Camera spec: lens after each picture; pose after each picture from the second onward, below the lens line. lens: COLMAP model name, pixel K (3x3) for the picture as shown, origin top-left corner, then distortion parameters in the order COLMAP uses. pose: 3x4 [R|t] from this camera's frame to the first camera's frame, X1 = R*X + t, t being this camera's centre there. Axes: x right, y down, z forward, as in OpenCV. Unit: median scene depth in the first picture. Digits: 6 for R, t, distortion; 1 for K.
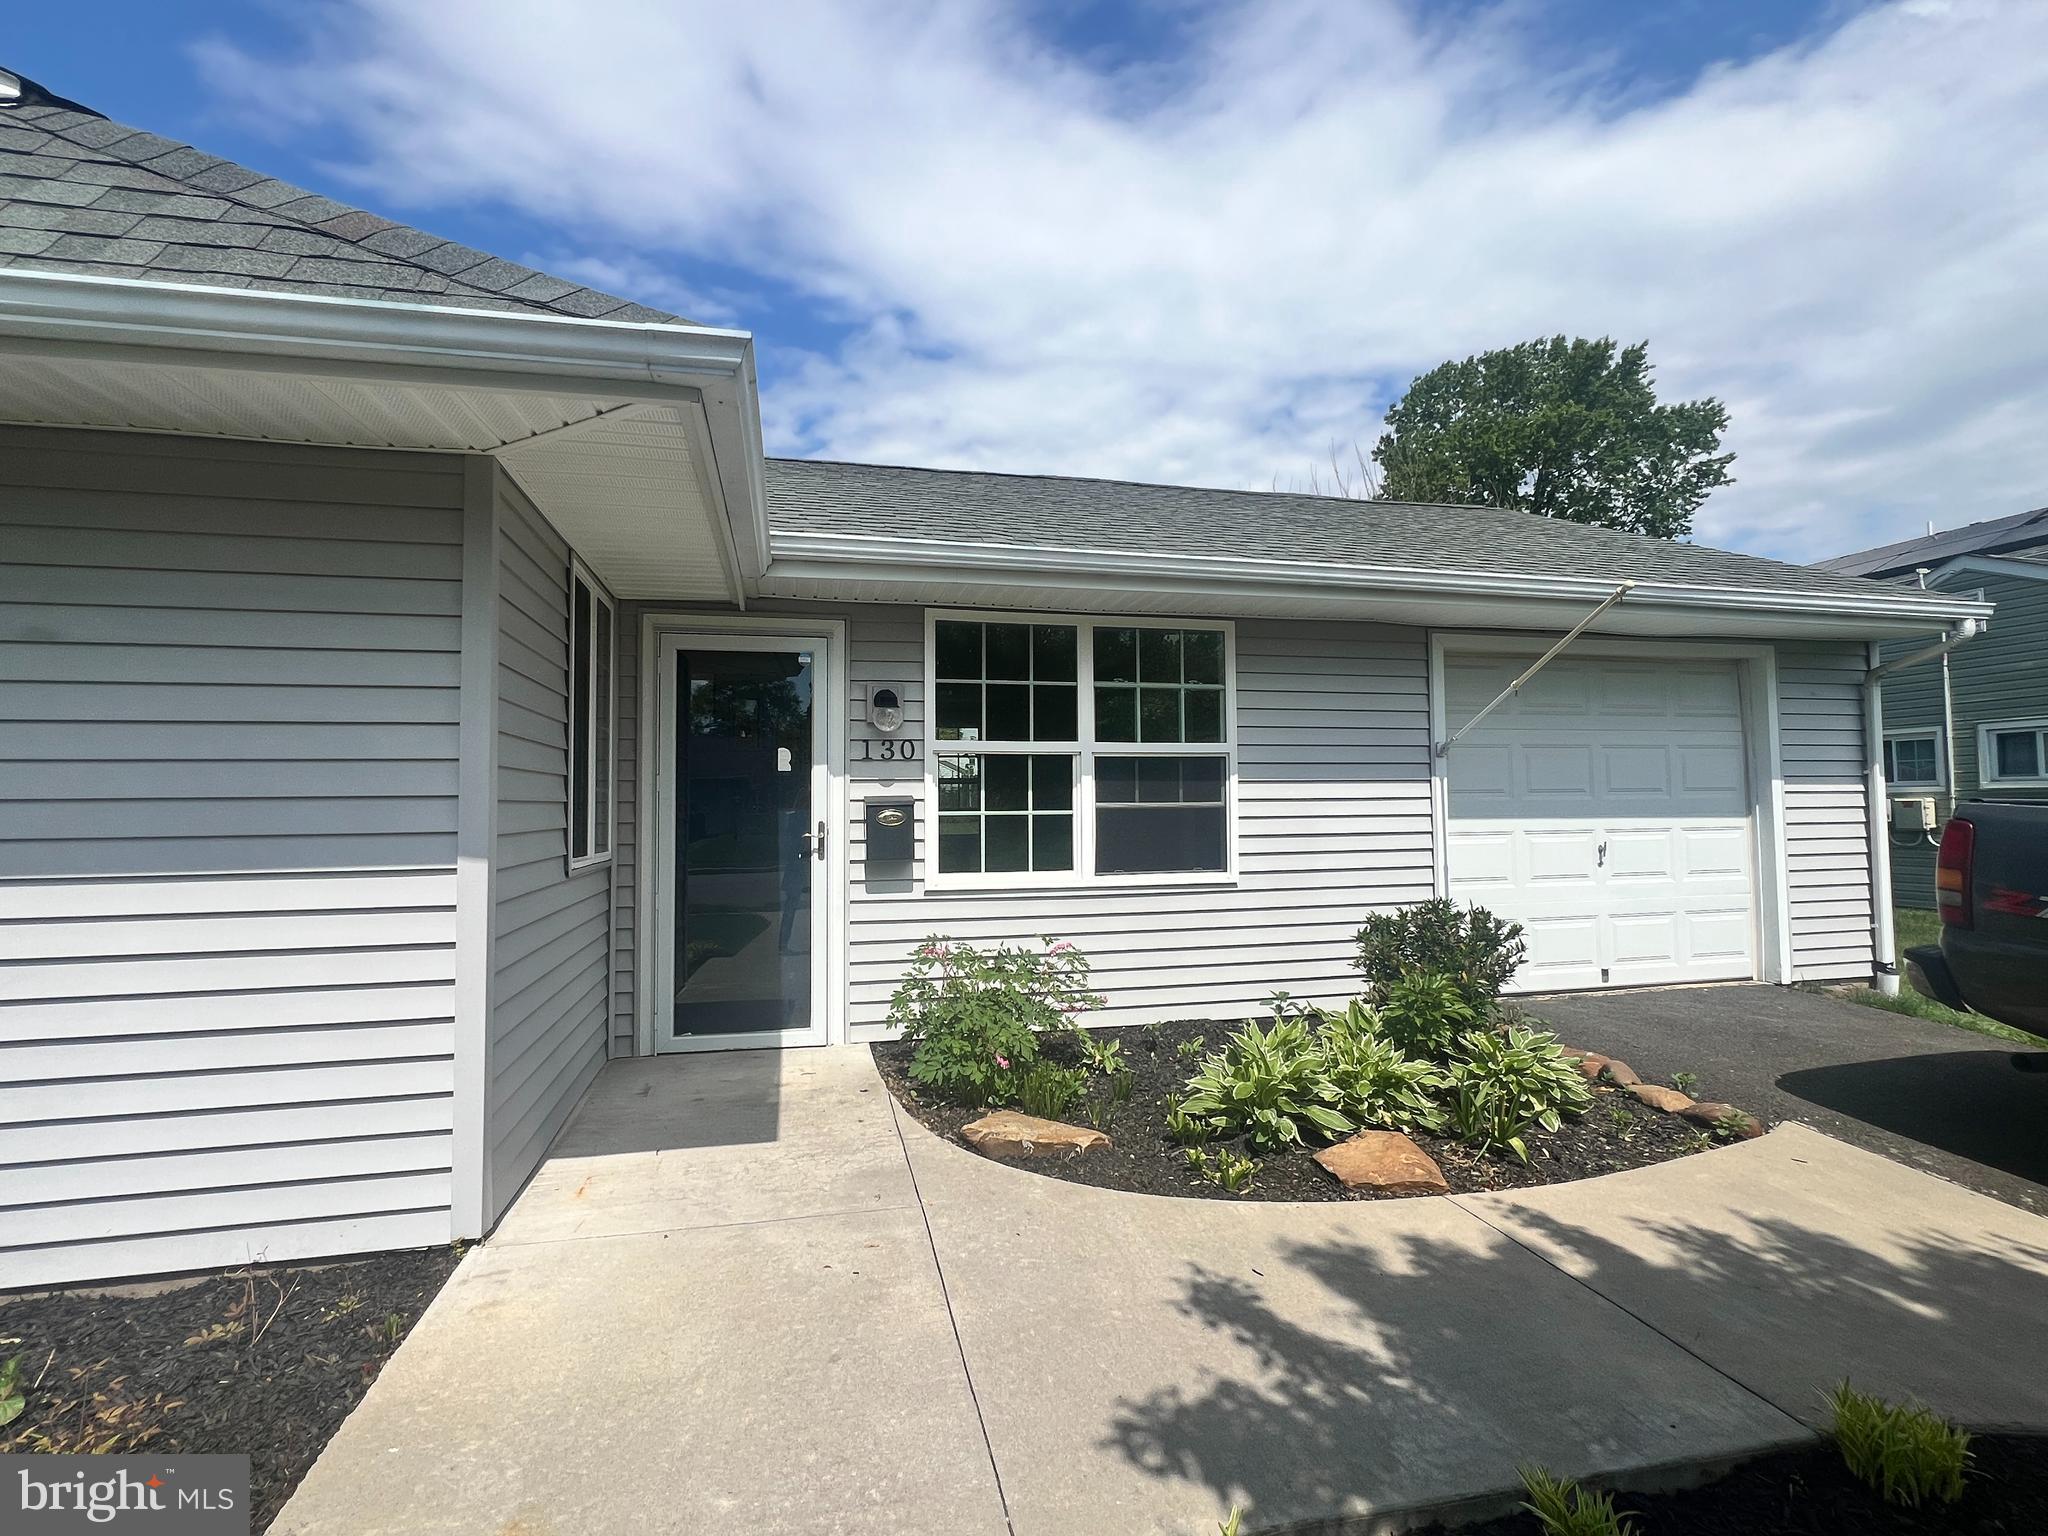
lens RADIAL K [[960.3, 0, 1024.0], [0, 960.3, 768.0], [0, 0, 1]] dist [0.001194, 0.000086]
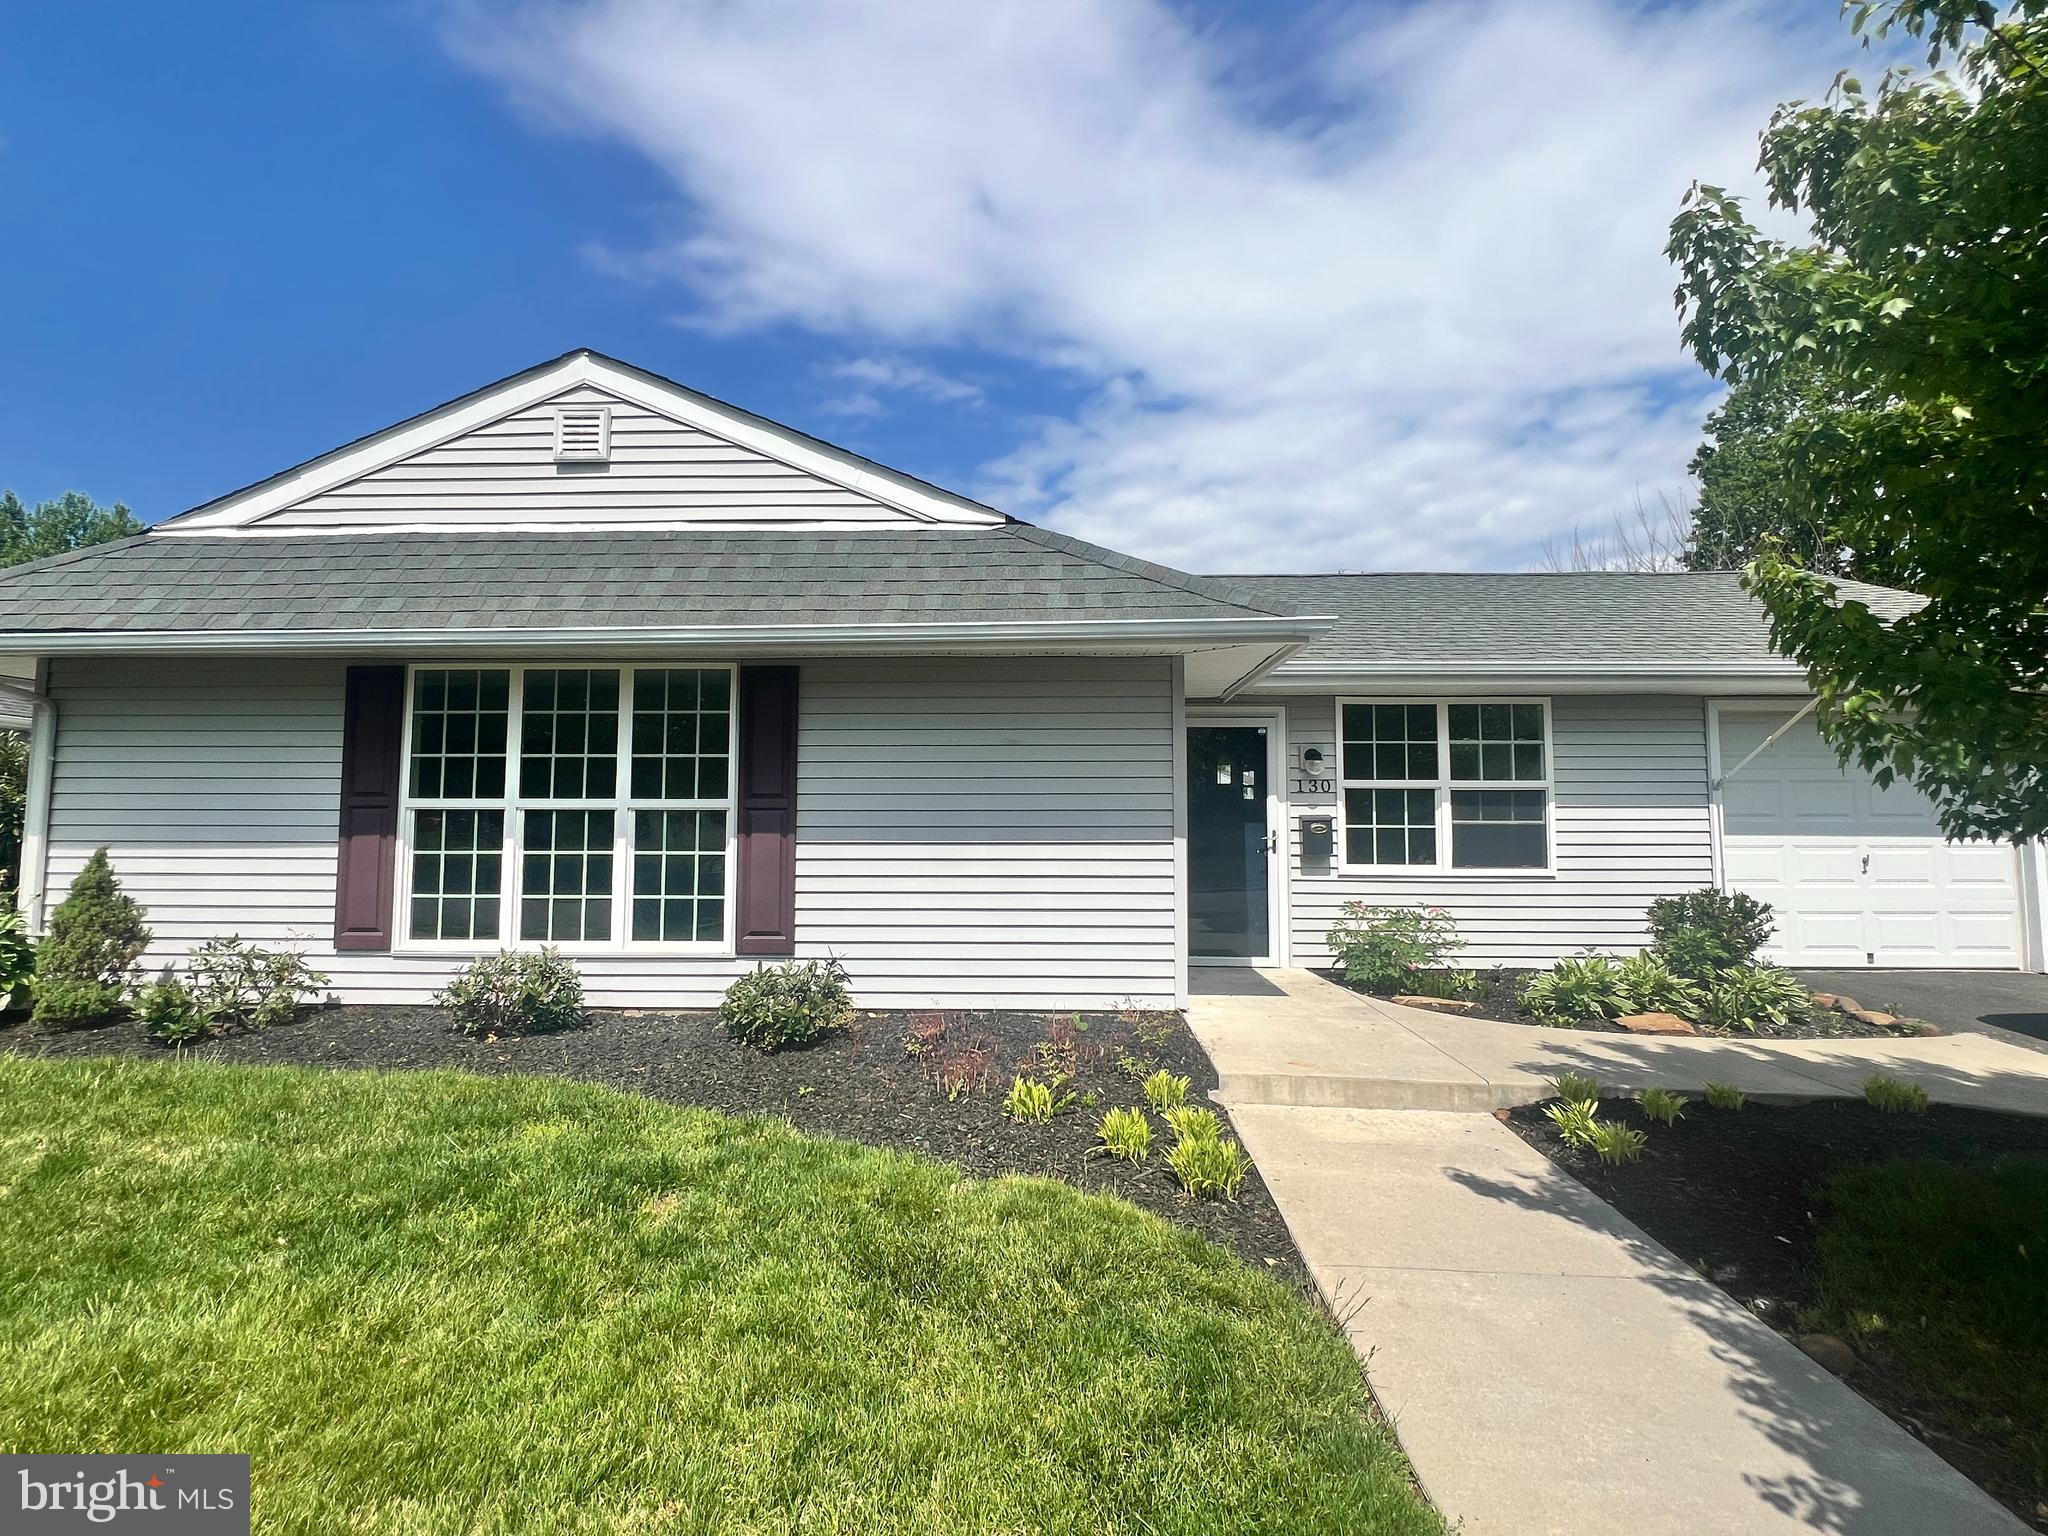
lens RADIAL K [[972.9, 0, 1024.0], [0, 972.9, 768.0], [0, 0, 1]] dist [0.001438, 0.000389]
pose [[0.965675, -0.007201, -0.259655, -0.185735], [-0.000279, 0.999586, -0.028760, -0.002196], [0.259754, 0.027845, 0.965273, -0.691468]]
